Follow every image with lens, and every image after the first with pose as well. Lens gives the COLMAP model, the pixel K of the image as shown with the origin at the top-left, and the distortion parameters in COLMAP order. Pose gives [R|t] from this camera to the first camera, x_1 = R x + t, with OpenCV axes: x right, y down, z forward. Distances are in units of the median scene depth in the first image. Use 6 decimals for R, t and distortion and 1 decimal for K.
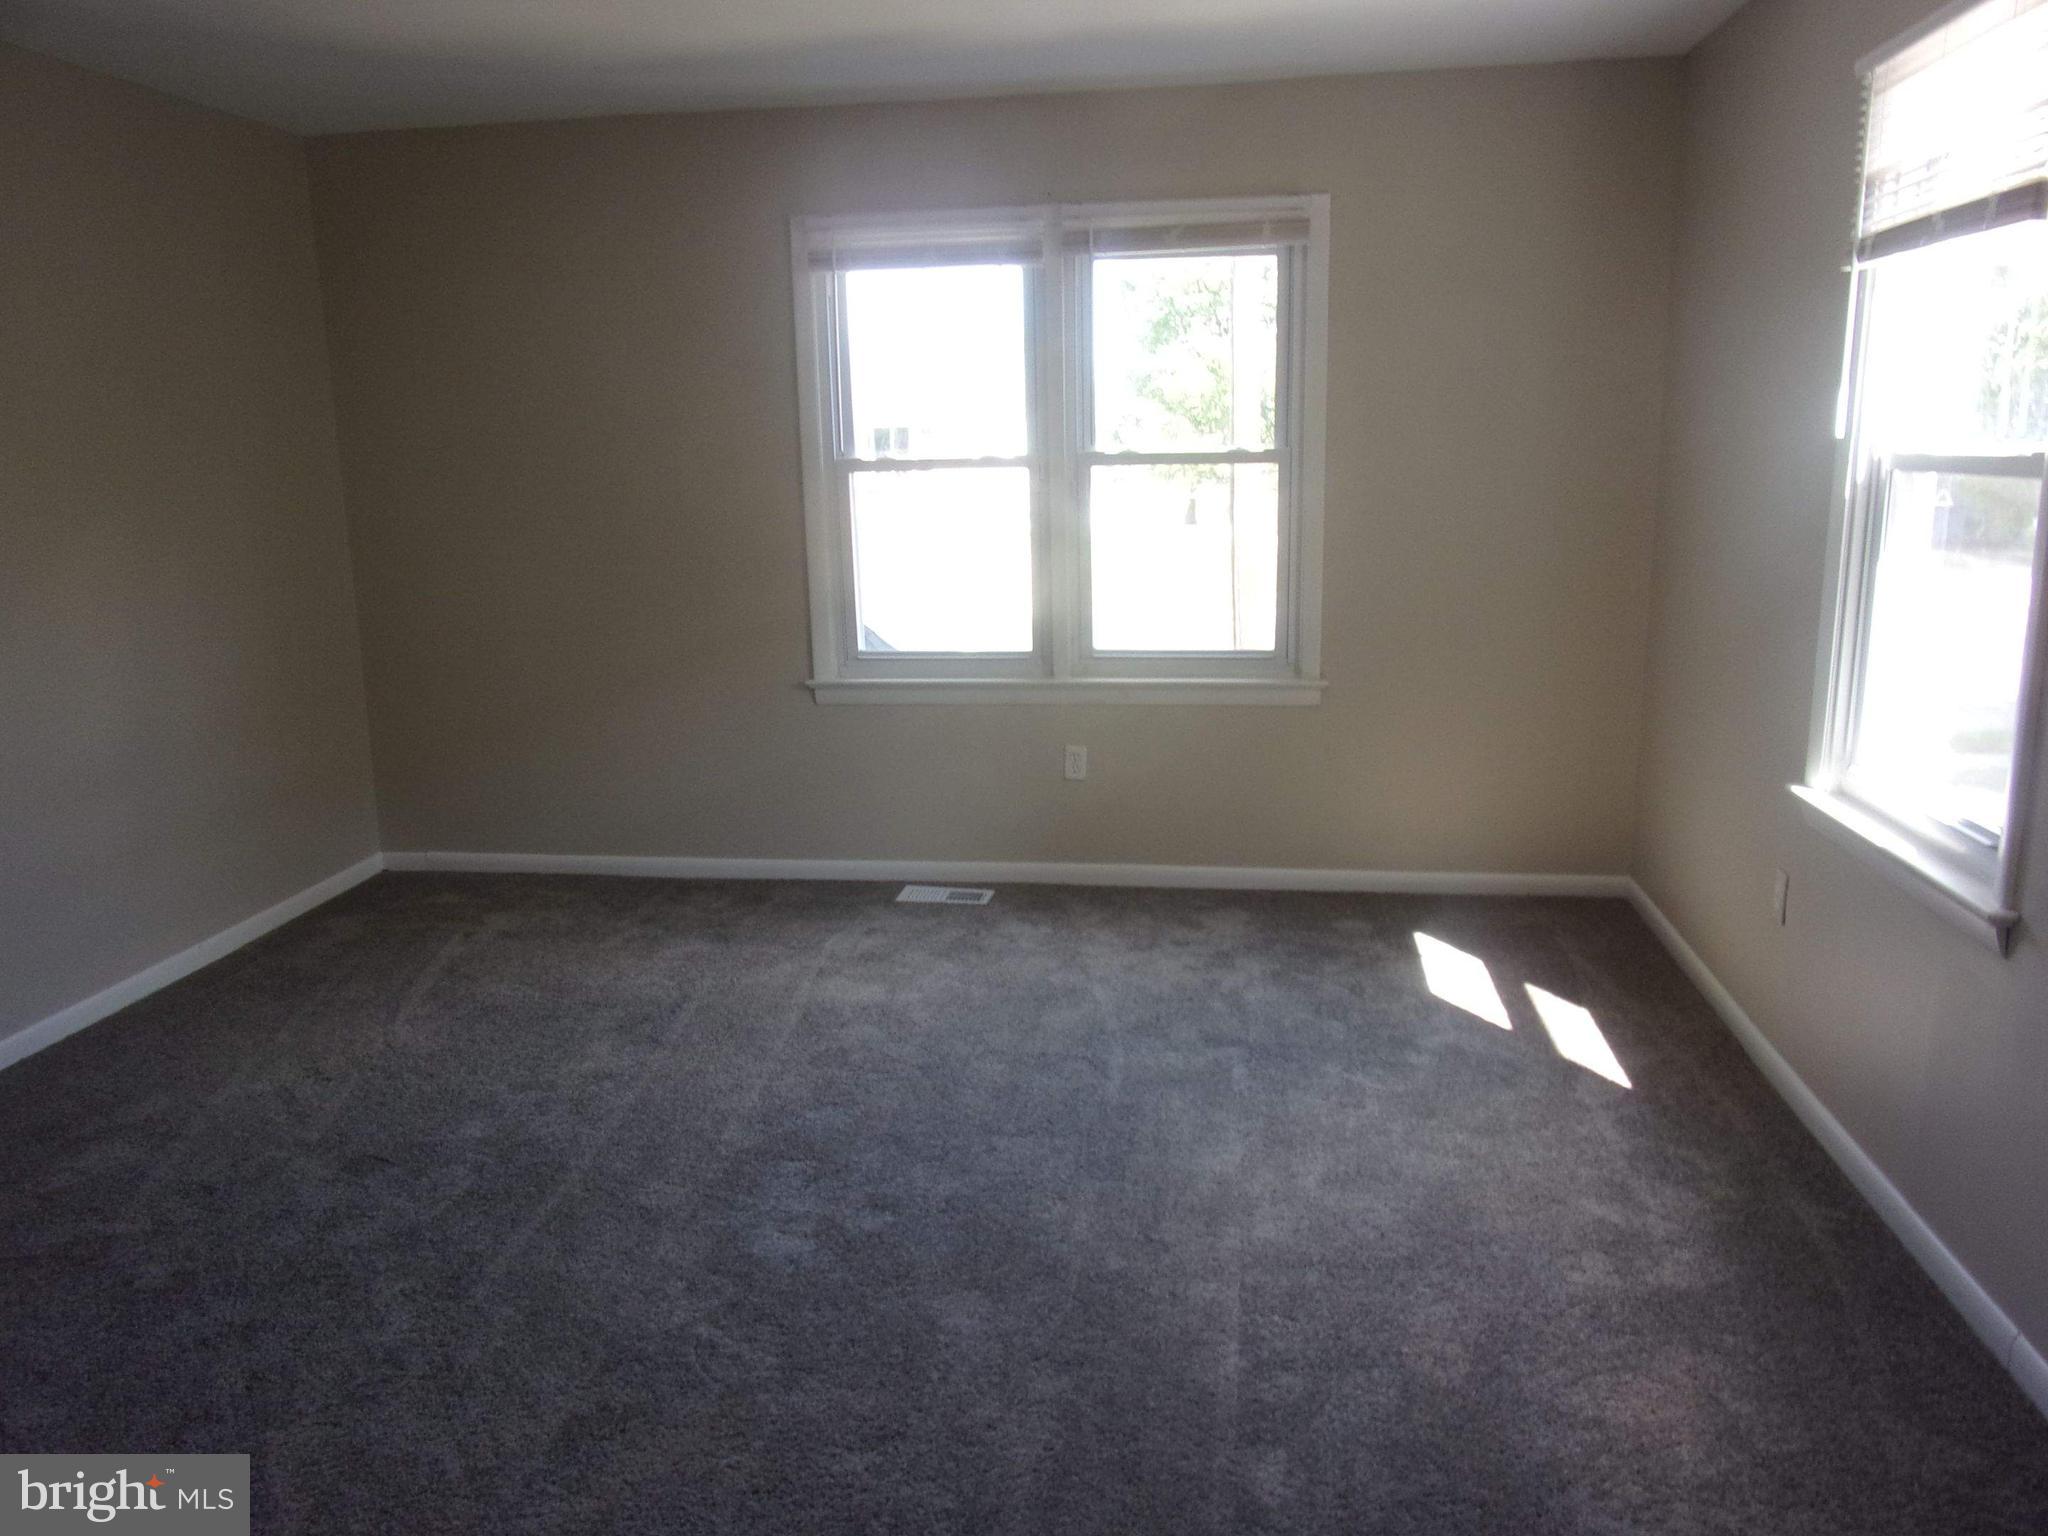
lens RADIAL K [[1491.5, 0, 1027.6], [0, 1491.5, 775.2], [0, 0, 1]] dist [-0.033953, 0.011816]
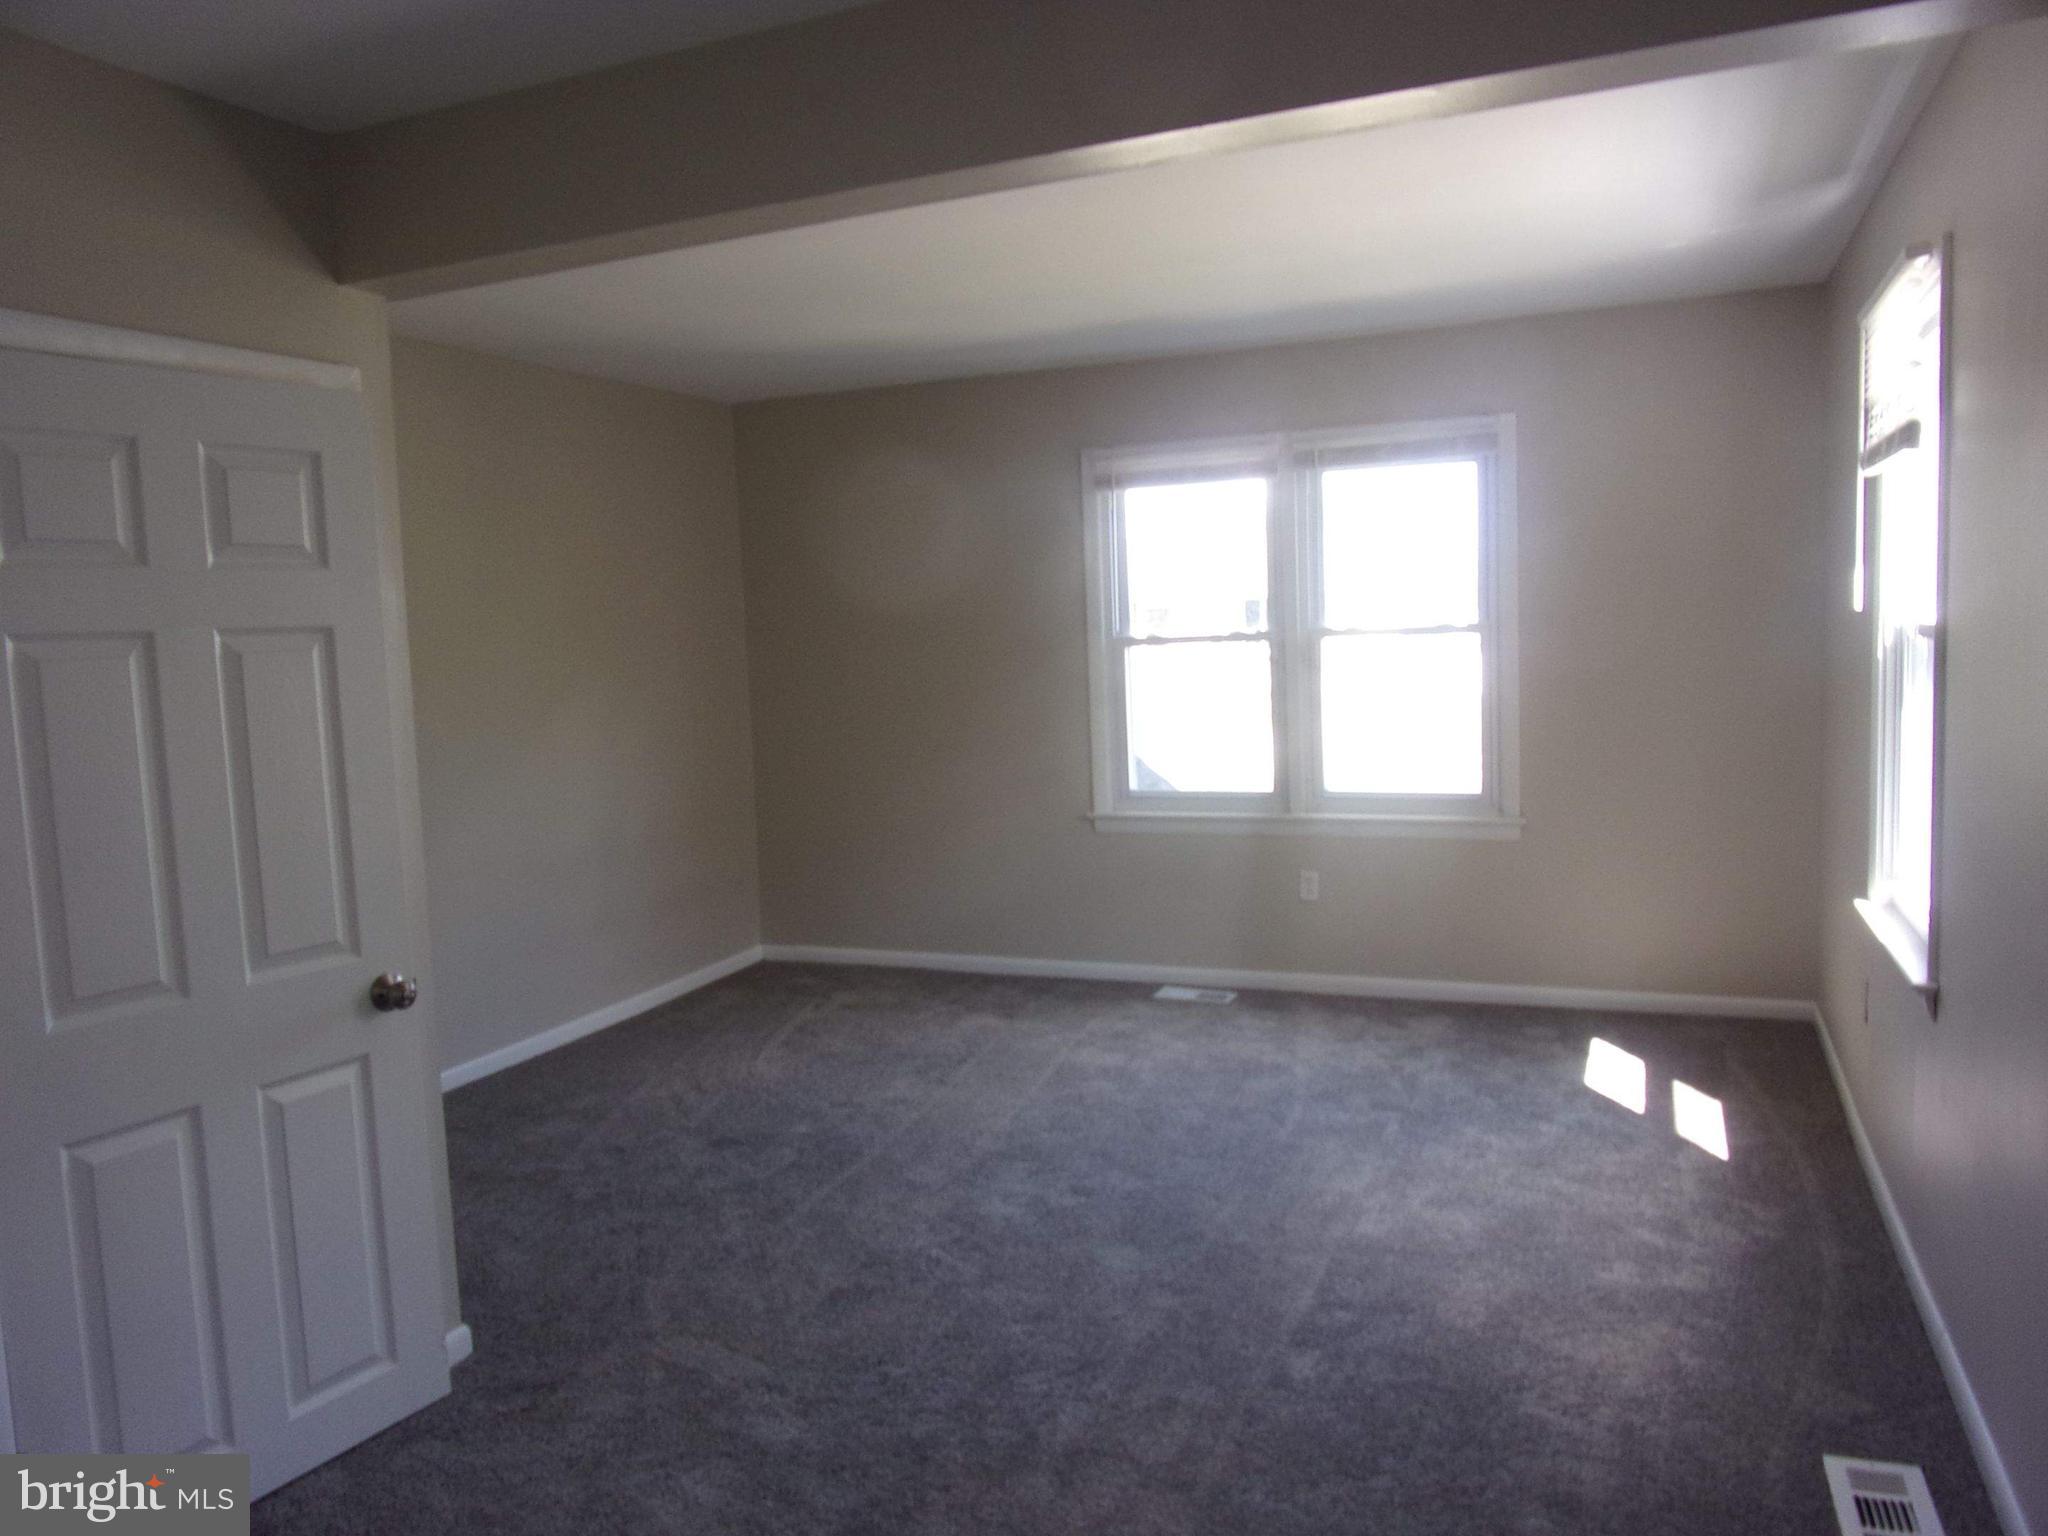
lens RADIAL K [[1491.5, 0, 1023.1], [0, 1491.5, 768.3], [0, 0, 1]] dist [-0.033953, 0.011816]
pose [[0.966661, 0.007086, -0.255962, 0.148155], [-0.036554, 0.993198, -0.110552, 0.048279], [0.253438, 0.116223, 0.960344, -0.259337]]
